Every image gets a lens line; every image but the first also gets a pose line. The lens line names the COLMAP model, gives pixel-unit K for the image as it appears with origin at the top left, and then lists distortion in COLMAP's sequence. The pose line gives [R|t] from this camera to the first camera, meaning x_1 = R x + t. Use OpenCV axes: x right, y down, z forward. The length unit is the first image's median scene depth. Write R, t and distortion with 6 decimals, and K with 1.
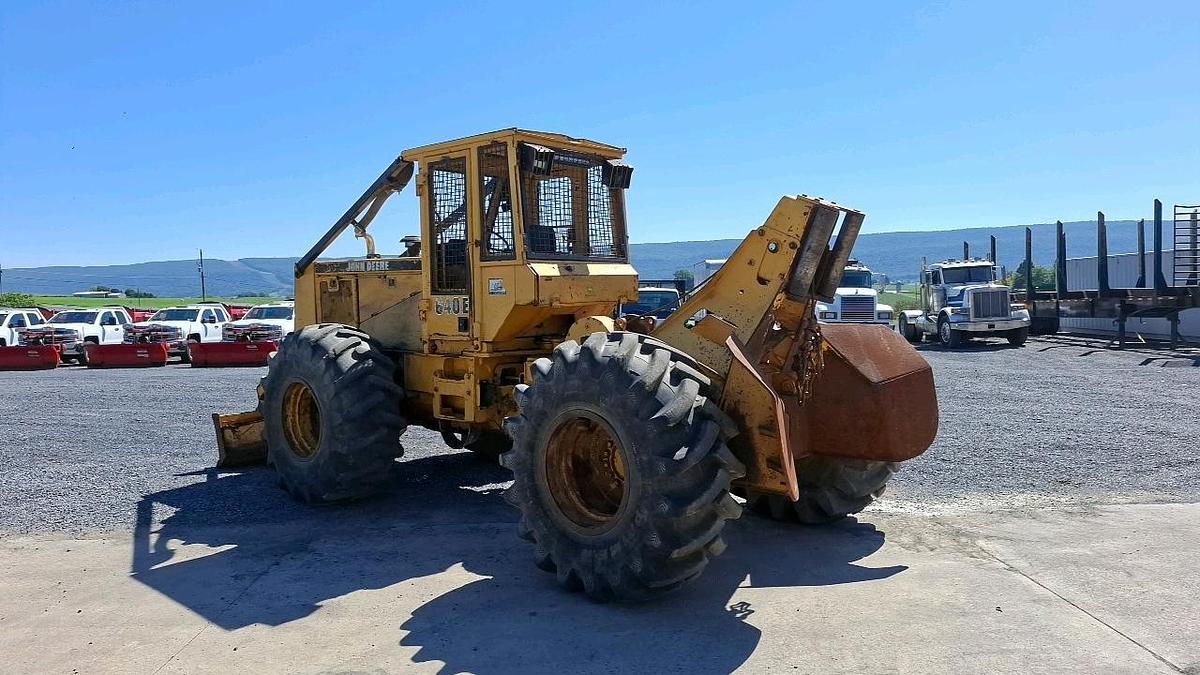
lens RADIAL K [[823.7, 0, 597.6], [0, 823.7, 324.6], [0, 0, 1]] dist [0.111605, -0.137880]
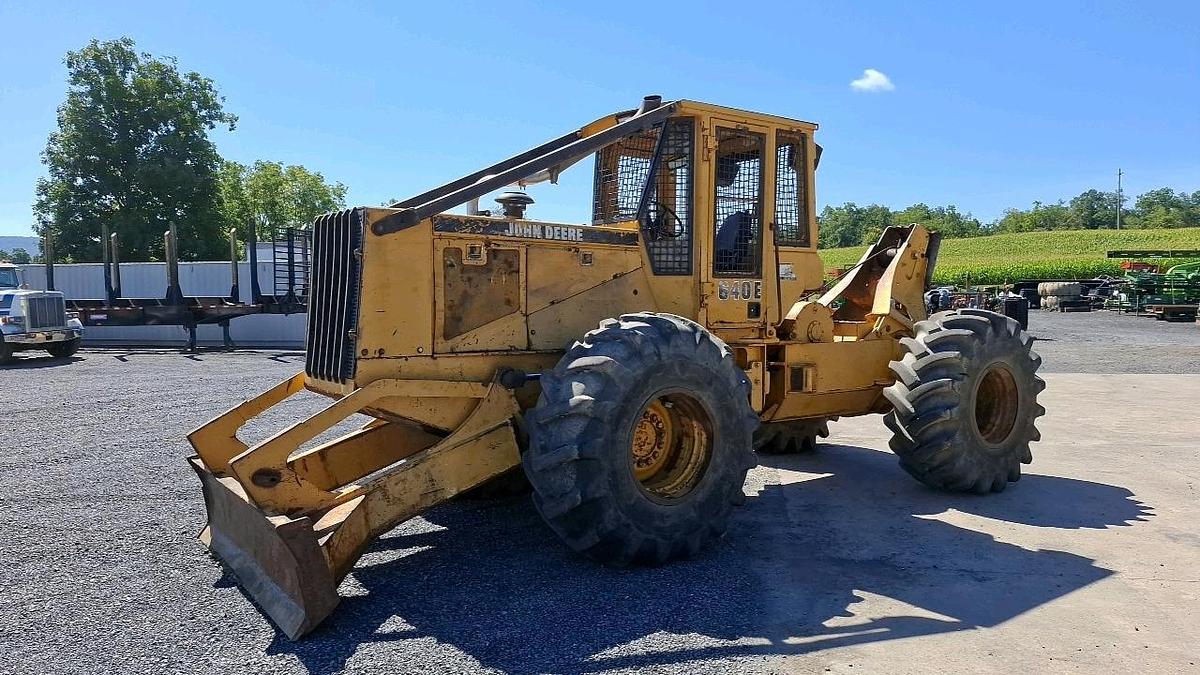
lens RADIAL K [[827.3, 0, 605.5], [0, 827.3, 341.4], [0, 0, 1]] dist [0.109691, -0.134037]
pose [[0.200470, -0.033788, 0.979117, -1.016507], [0.032770, 0.999077, 0.027767, 0.003022], [-0.979152, 0.026519, 0.201392, 0.879446]]
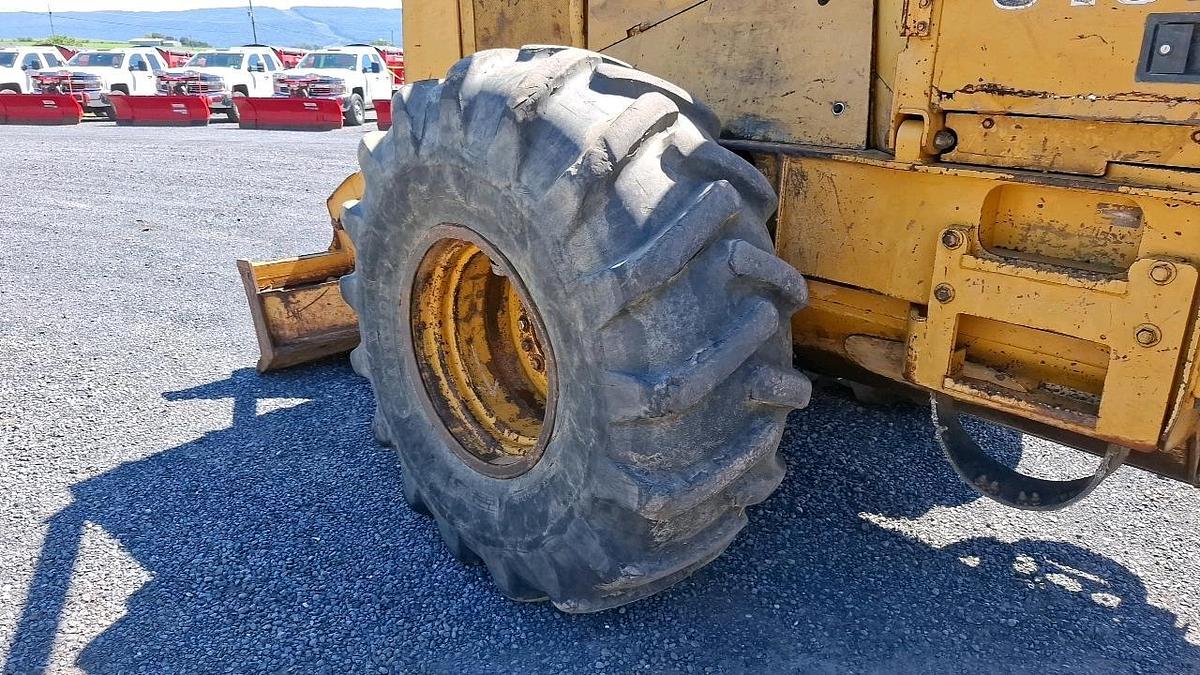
lens RADIAL K [[842.2, 0, 605.8], [0, 842.2, 333.2], [0, 0, 1]] dist [0.021356, -0.005272]
pose [[0.997364, 0.045262, -0.056718, -0.275838], [-0.027723, 0.960003, 0.278615, 0.012846], [0.067060, -0.276308, 0.958727, 0.666859]]
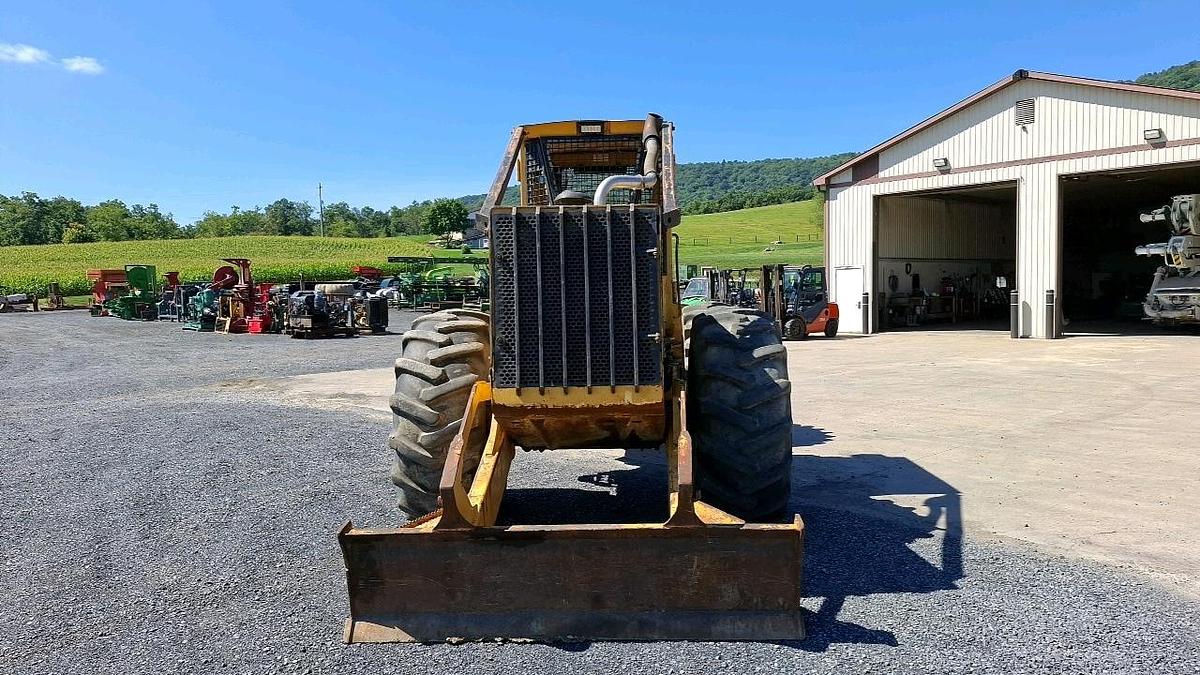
lens RADIAL K [[827.3, 0, 605.5], [0, 827.3, 341.4], [0, 0, 1]] dist [0.109691, -0.134037]
pose [[-0.634351, -0.014371, 0.772911, -0.871697], [0.064077, 0.995409, 0.071098, -0.034605], [-0.770385, 0.094627, -0.630518, 1.603288]]
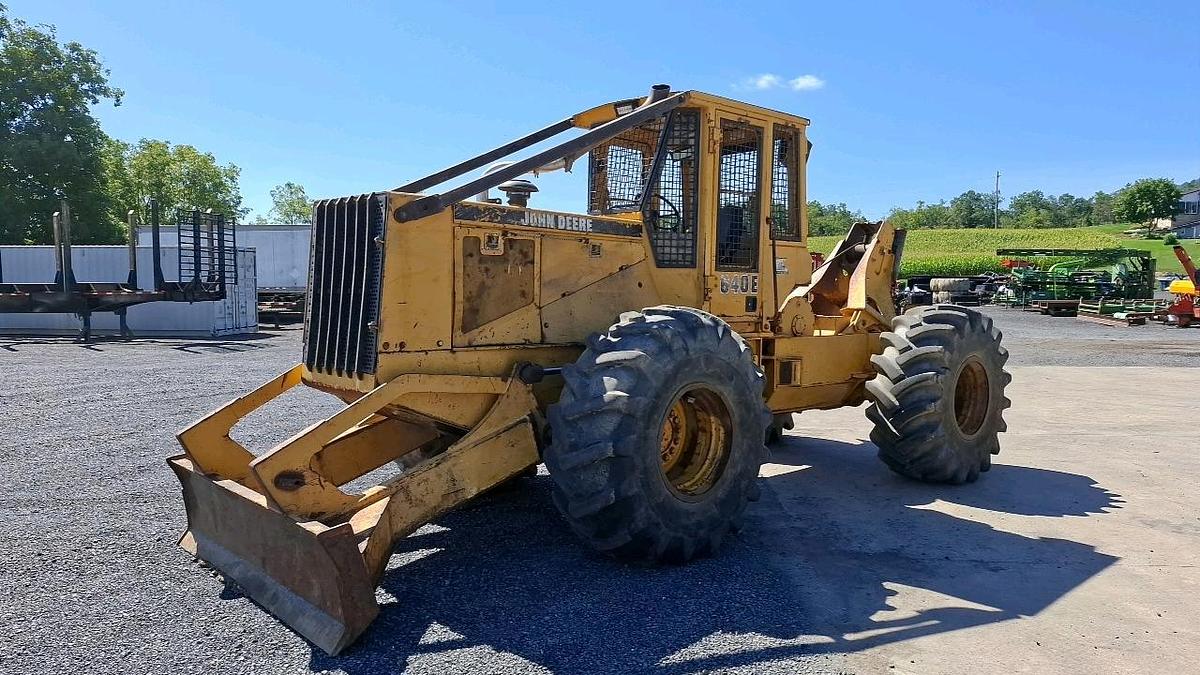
lens RADIAL K [[828.9, 0, 597.6], [0, 828.9, 334.6], [0, 0, 1]] dist [0.106929, -0.126782]
pose [[0.093933, -0.035942, 0.994930, -1.014547], [0.024861, 0.999121, 0.033746, -0.001712], [-0.995268, 0.021565, 0.094744, 0.978608]]
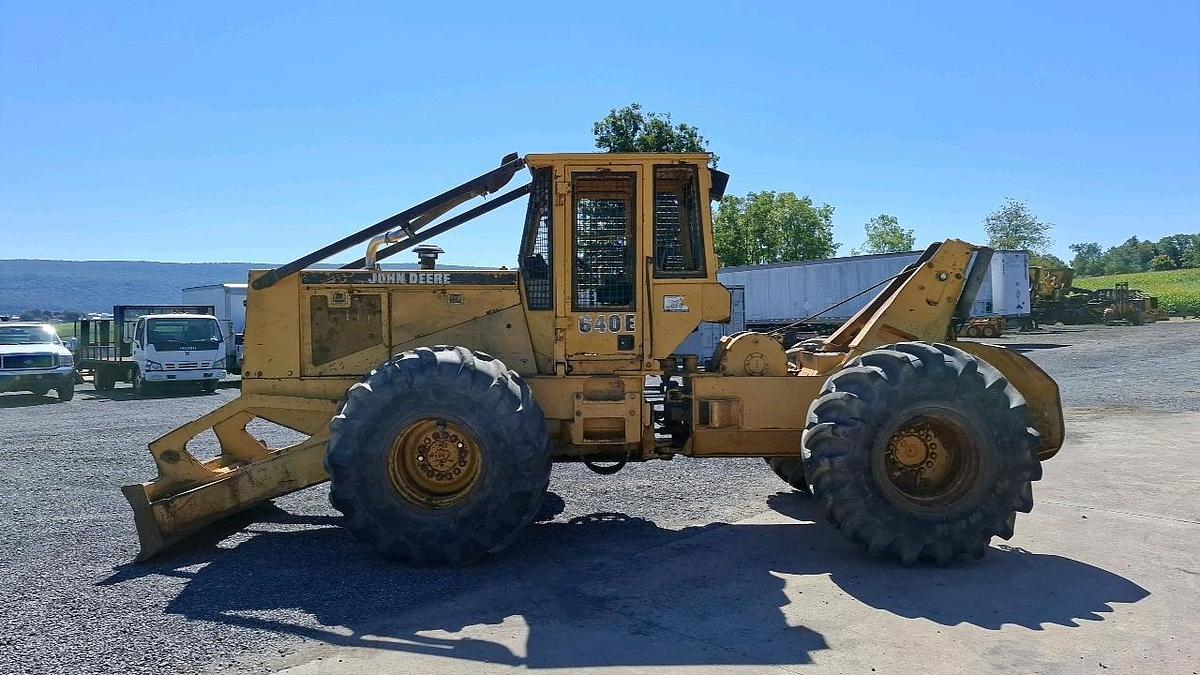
lens RADIAL K [[823.7, 0, 597.6], [0, 823.7, 324.6], [0, 0, 1]] dist [0.111605, -0.137880]
pose [[0.731610, 0.003216, 0.681715, -0.762549], [0.023301, 0.999287, -0.029721, 0.005830], [-0.681325, 0.037629, 0.731014, 0.284515]]
